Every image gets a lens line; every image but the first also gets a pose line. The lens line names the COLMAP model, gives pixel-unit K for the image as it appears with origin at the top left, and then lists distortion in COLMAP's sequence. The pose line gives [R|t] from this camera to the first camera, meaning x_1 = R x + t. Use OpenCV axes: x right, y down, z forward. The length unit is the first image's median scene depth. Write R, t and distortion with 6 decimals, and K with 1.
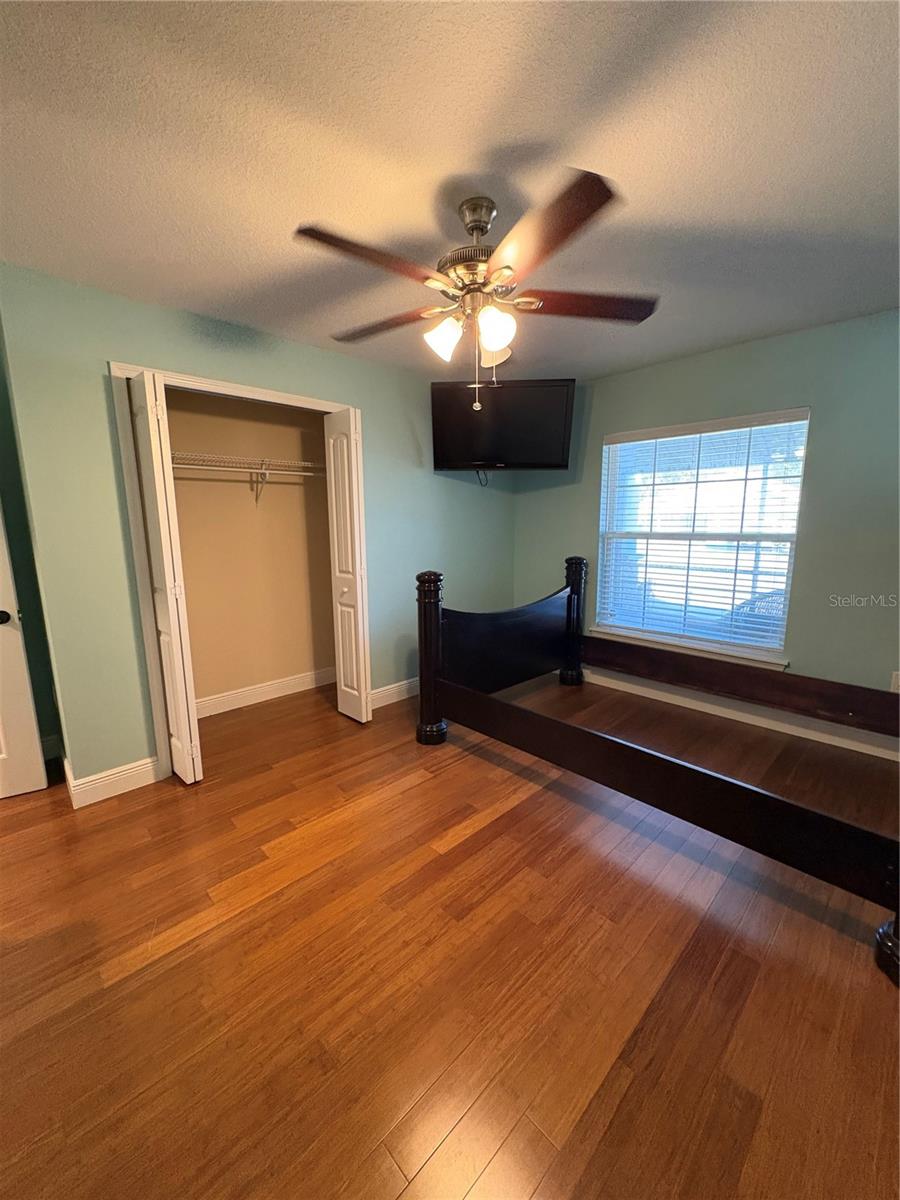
lens RADIAL K [[476.7, 0, 449.8], [0, 476.7, 600.9], [0, 0, 1]] dist [-0.000513, 0.000030]
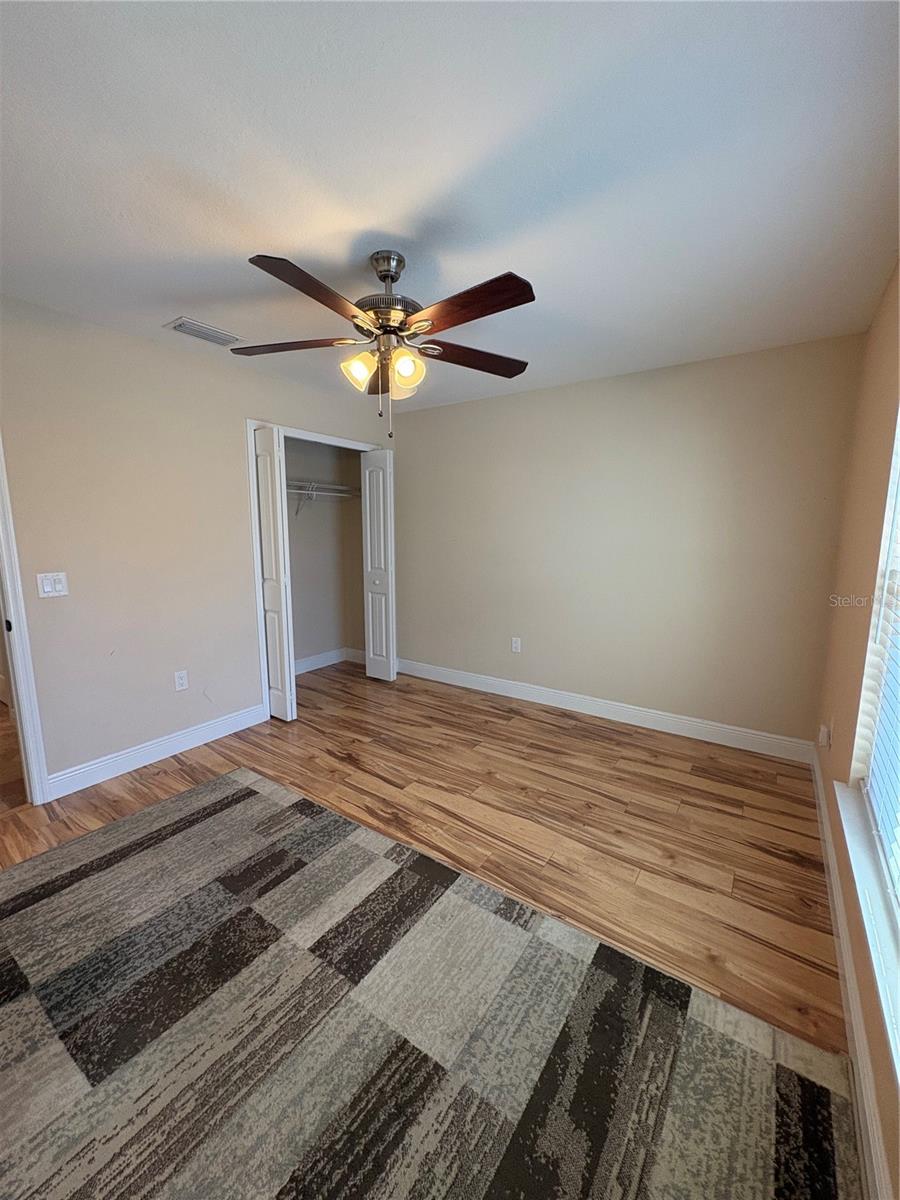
lens RADIAL K [[476.7, 0, 450.2], [0, 476.7, 602.3], [0, 0, 1]] dist [-0.000513, 0.000030]
pose [[0.958794, -0.018951, 0.283469, -0.147691], [0.025478, 0.999488, -0.019356, 0.023698], [-0.282957, 0.025781, 0.958786, -0.126871]]
